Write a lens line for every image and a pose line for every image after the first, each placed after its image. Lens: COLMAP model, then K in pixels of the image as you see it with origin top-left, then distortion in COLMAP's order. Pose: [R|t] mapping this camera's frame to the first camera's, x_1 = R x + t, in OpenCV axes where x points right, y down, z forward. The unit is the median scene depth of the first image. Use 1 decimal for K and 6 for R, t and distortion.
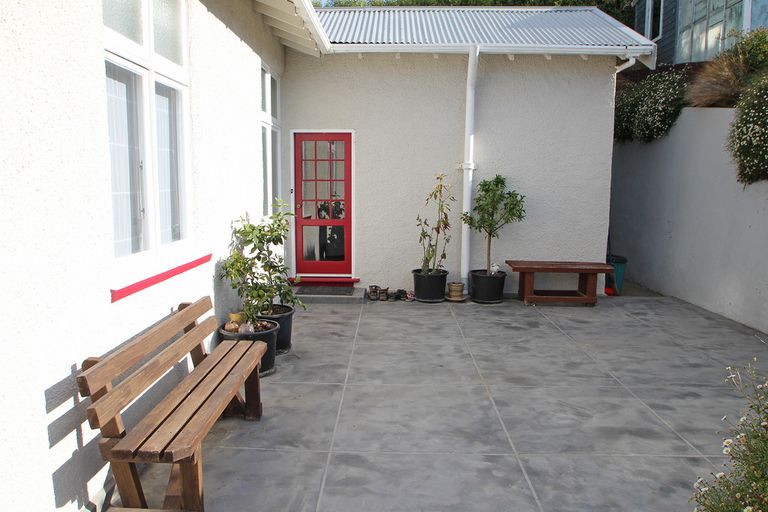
lens RADIAL K [[557.4, 0, 381.9], [0, 557.4, 256.9], [0, 0, 1]] dist [-0.000444, -0.007695]
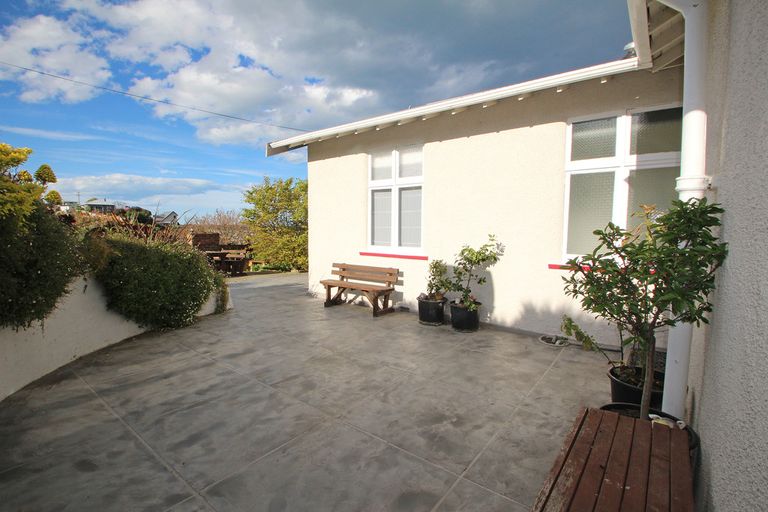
lens RADIAL K [[362.8, 0, 382.7], [0, 362.8, 253.9], [0, 0, 1]] dist [0.004277, 0.000599]
pose [[-0.606566, 0.050205, -0.793446, 0.934983], [-0.115769, 0.981789, 0.150624, -0.213328], [0.786559, 0.183220, -0.589708, 1.723183]]
